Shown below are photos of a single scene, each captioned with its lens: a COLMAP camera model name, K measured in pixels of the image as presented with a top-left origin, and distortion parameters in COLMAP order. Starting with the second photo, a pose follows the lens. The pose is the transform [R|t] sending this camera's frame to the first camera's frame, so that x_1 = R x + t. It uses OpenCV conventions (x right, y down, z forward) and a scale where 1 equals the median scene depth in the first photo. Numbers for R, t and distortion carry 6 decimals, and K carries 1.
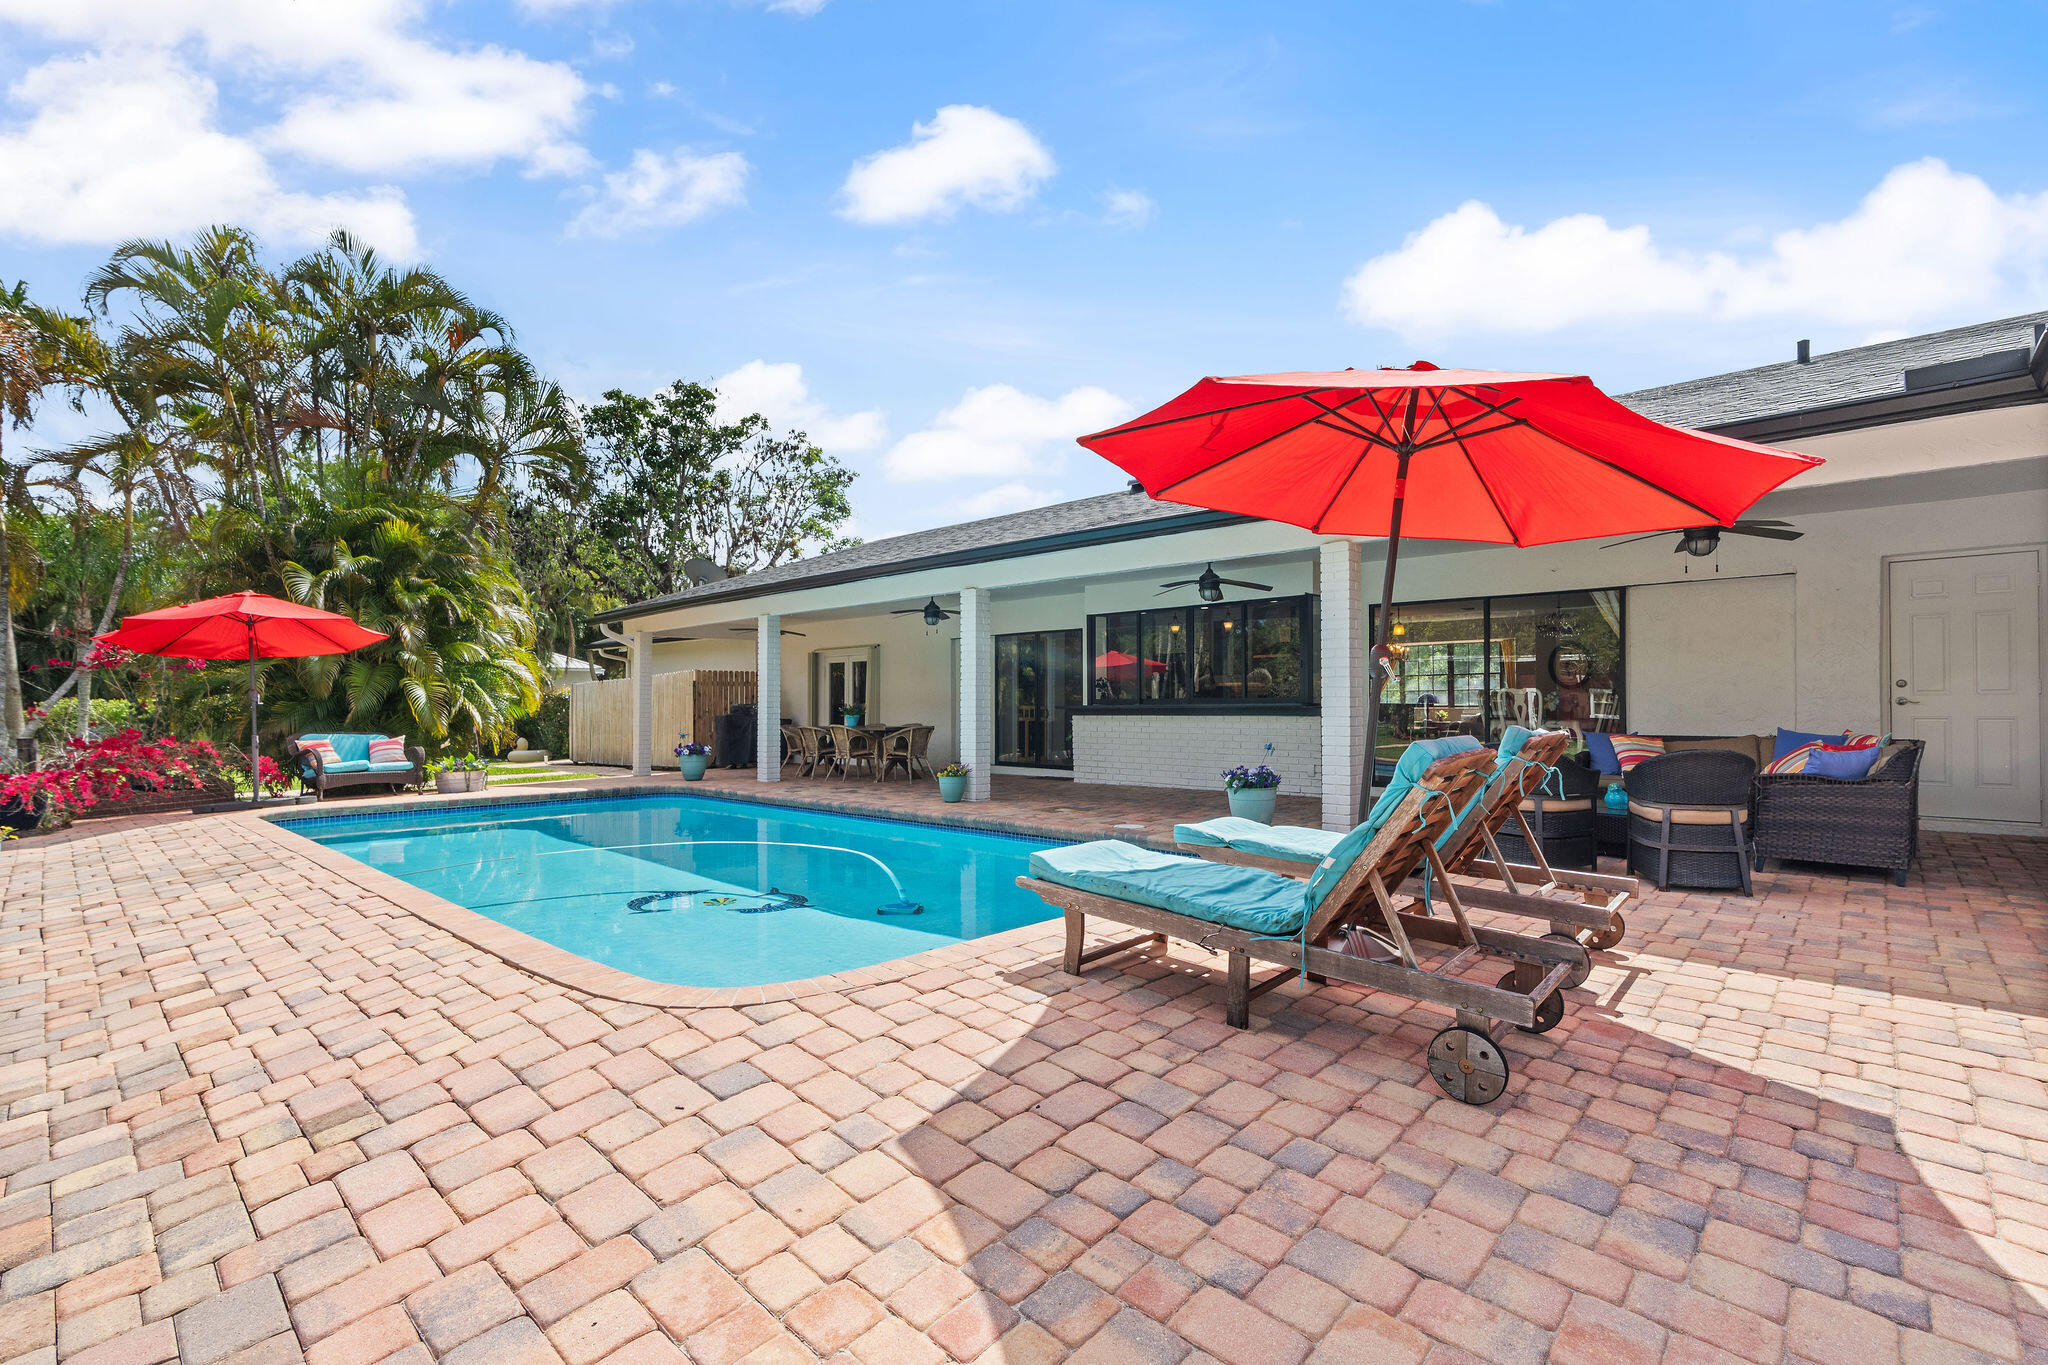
lens RADIAL K [[954.5, 0, 1024.0], [0, 954.5, 682.5], [0, 0, 1]] dist [0.001079, 0.000024]
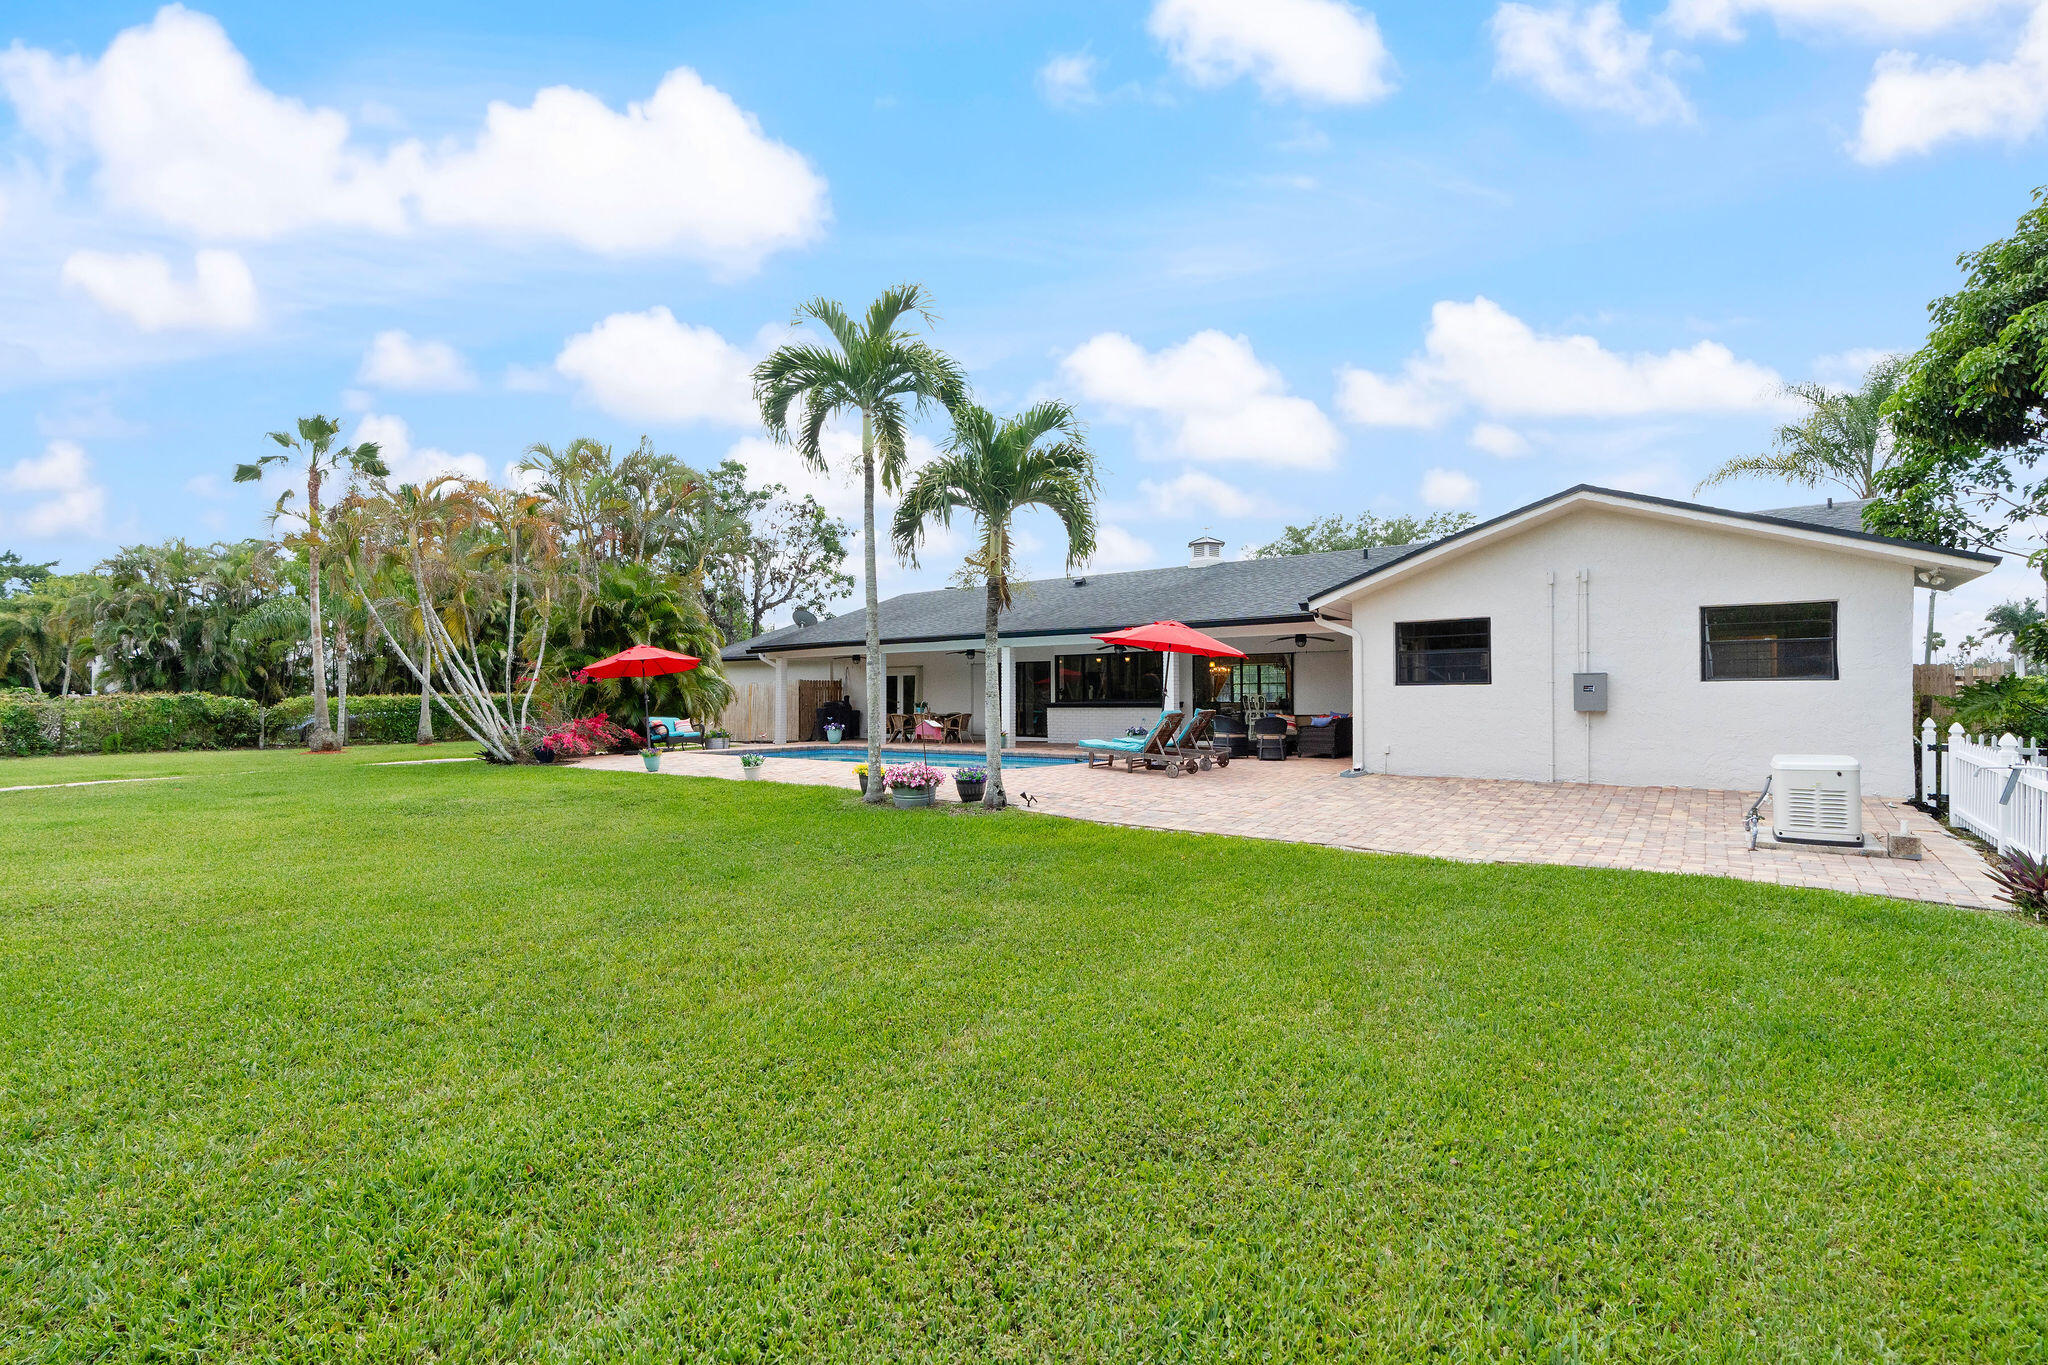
lens RADIAL K [[954.5, 0, 1024.0], [0, 954.5, 682.5], [0, 0, 1]] dist [0.001079, 0.000024]
pose [[0.994479, 0.002466, 0.104908, -0.186232], [-0.003032, 0.999982, 0.005240, -0.024393], [-0.104893, -0.005529, 0.994468, -0.851397]]
